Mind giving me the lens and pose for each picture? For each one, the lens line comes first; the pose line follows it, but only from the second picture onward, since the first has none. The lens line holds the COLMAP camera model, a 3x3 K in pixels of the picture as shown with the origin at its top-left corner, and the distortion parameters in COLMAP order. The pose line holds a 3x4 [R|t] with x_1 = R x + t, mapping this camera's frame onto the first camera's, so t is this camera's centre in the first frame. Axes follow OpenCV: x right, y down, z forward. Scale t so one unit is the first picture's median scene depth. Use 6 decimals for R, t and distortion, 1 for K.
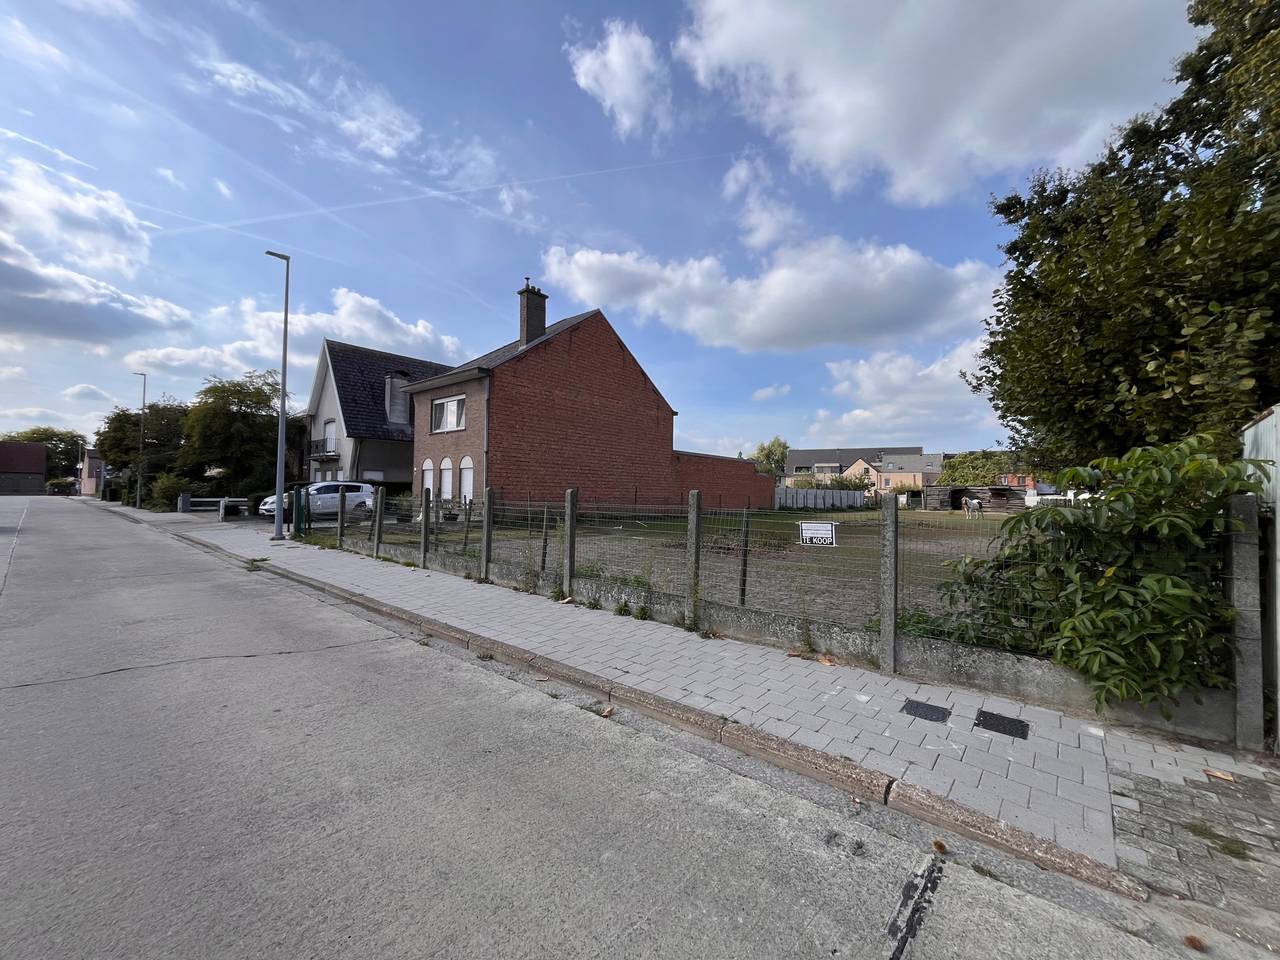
lens RADIAL K [[516.8, 0, 636.8], [0, 516.8, 477.4], [0, 0, 1]] dist [-0.003625, 0.000247]
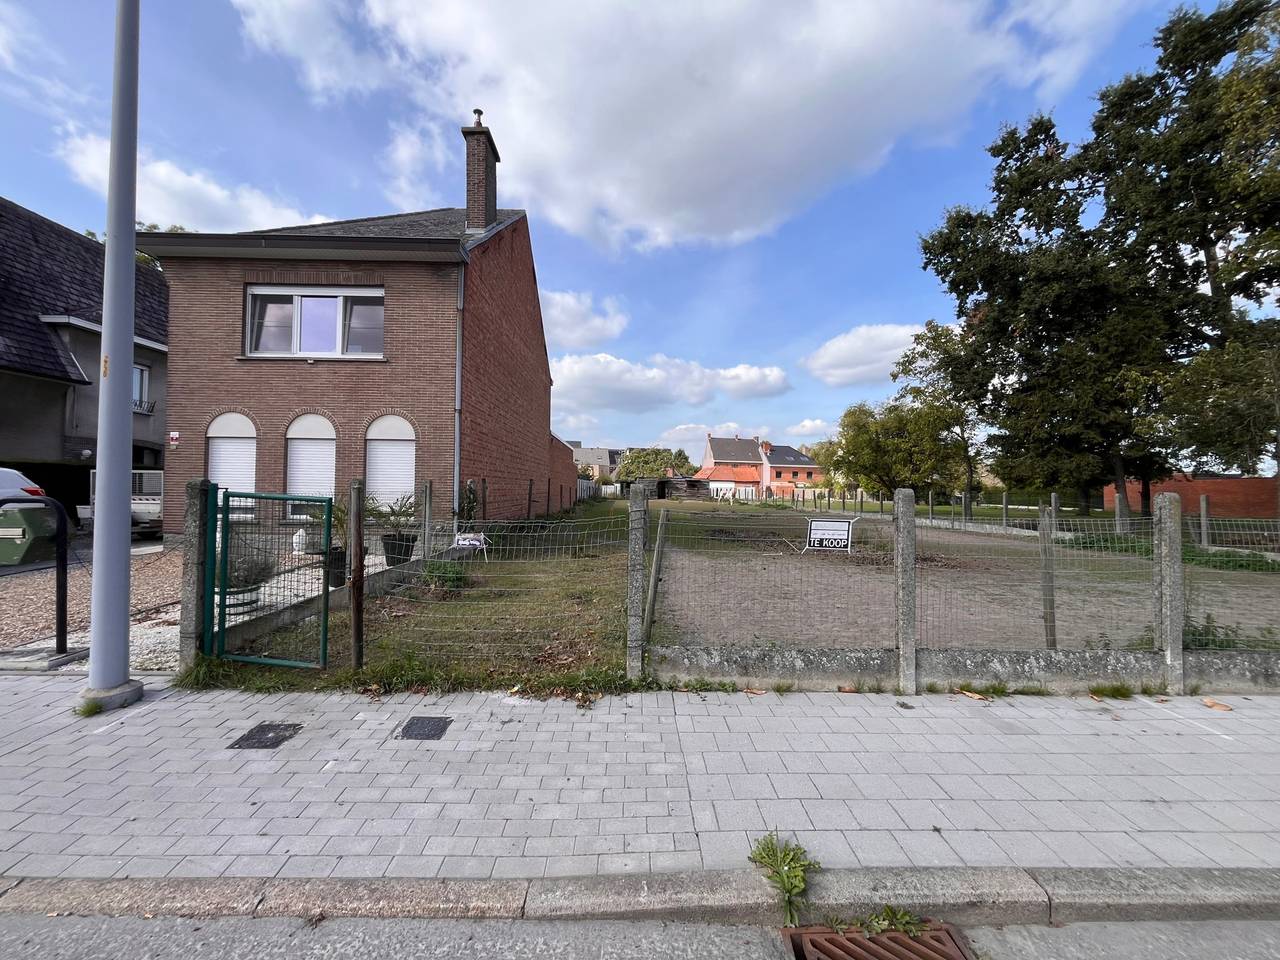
lens RADIAL K [[516.8, 0, 636.8], [0, 516.8, 477.4], [0, 0, 1]] dist [-0.003625, 0.000247]
pose [[0.749265, 0.008112, 0.662220, -0.588817], [-0.022146, 0.999673, 0.012812, 0.007560], [-0.661899, -0.024265, 0.749200, 0.583854]]
